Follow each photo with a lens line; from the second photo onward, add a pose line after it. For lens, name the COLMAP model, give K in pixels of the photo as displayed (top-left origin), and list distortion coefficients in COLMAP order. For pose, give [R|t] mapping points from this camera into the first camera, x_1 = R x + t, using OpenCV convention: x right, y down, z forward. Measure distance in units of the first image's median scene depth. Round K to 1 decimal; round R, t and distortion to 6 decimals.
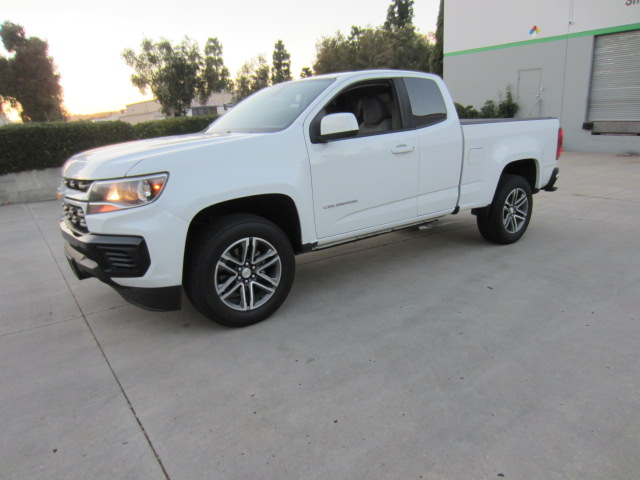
lens RADIAL K [[456.2, 0, 320.0], [0, 456.2, 240.0], [0, 0, 1]] dist [-0.044232, 0.033631]
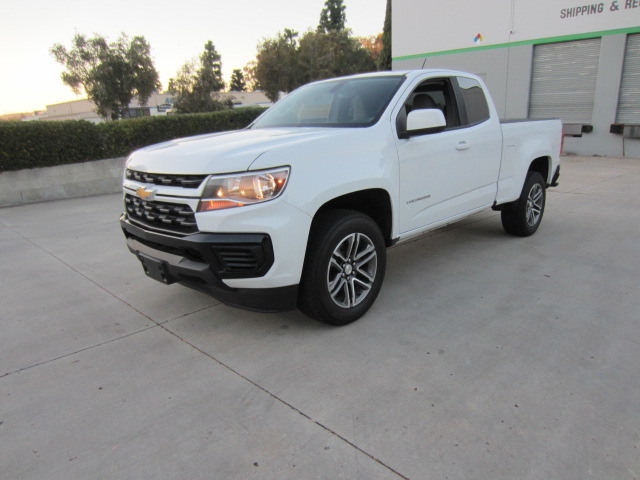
lens RADIAL K [[456.2, 0, 320.0], [0, 456.2, 240.0], [0, 0, 1]] dist [-0.044232, 0.033631]
pose [[0.988961, -0.030973, 0.144903, -0.112961], [0.031795, 0.999489, -0.003360, 0.003200], [-0.144725, 0.007930, 0.989440, 0.011153]]
